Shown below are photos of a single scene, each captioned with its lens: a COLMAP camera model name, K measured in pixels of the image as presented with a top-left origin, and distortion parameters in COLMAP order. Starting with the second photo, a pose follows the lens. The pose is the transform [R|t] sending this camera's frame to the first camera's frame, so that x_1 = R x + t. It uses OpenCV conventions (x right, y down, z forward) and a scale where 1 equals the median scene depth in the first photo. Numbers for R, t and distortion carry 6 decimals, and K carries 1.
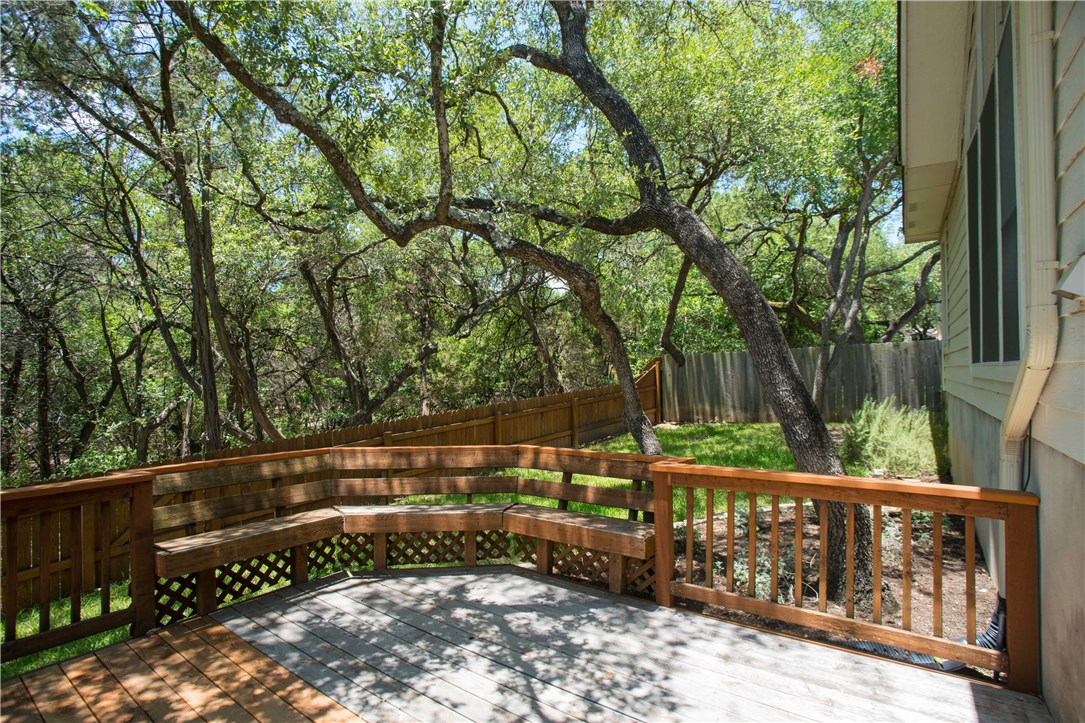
lens RADIAL K [[523.5, 0, 542.5], [0, 523.5, 361.5], [0, 0, 1]] dist [-0.062652, 0.033325]
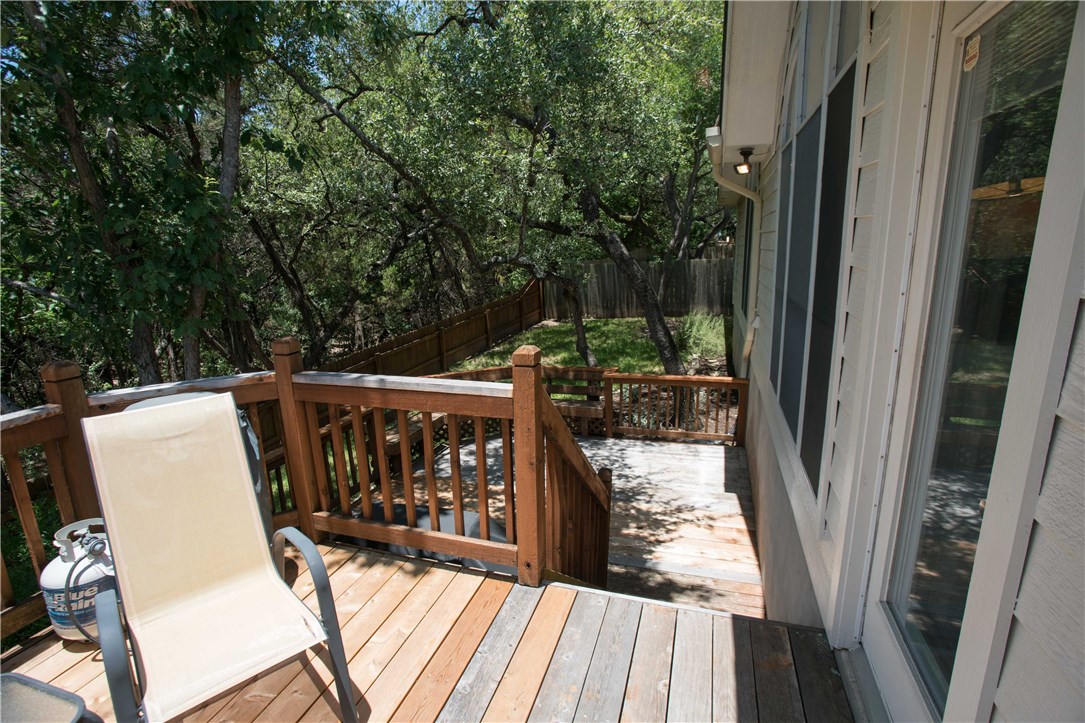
lens RADIAL K [[523.5, 0, 542.5], [0, 523.5, 361.5], [0, 0, 1]] dist [-0.062652, 0.033325]
pose [[0.954450, -0.082707, 0.286677, -0.669025], [0.013068, 0.971478, 0.236768, -0.382953], [-0.298083, -0.222237, 0.928309, -0.936774]]
